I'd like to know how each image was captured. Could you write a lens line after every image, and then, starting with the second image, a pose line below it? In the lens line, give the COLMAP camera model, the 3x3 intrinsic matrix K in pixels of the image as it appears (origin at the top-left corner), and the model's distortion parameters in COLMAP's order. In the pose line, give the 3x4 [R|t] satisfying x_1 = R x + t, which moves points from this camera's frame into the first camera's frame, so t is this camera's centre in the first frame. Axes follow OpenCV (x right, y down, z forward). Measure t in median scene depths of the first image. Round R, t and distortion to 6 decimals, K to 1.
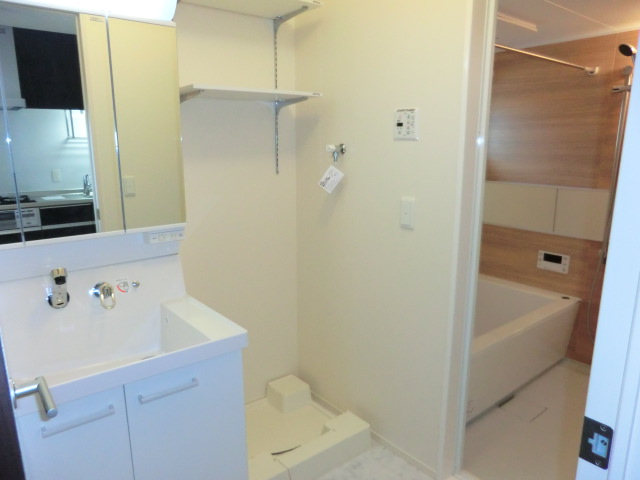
lens RADIAL K [[458.1, 0, 320.0], [0, 458.1, 240.0], [0, 0, 1]] dist [-0.026223, 0.002584]
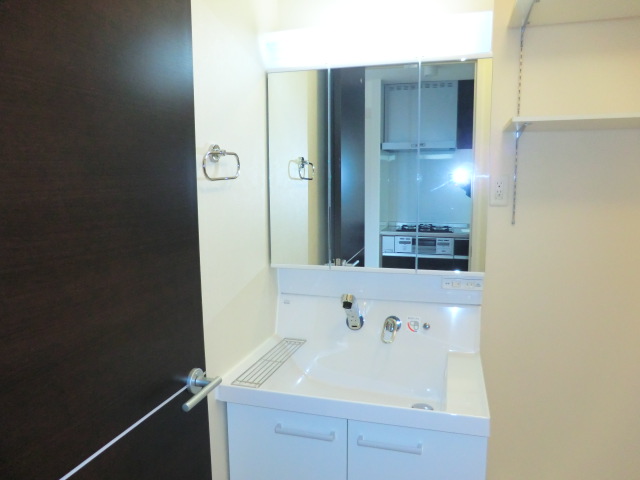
lens RADIAL K [[463.5, 0, 320.0], [0, 463.5, 240.0], [0, 0, 1]] dist [-0.083961, 0.057688]
pose [[0.576523, 0.102991, -0.810564, 0.238942], [-0.165422, 0.986193, 0.007648, -0.054401], [0.800160, 0.129676, 0.585600, 0.220701]]
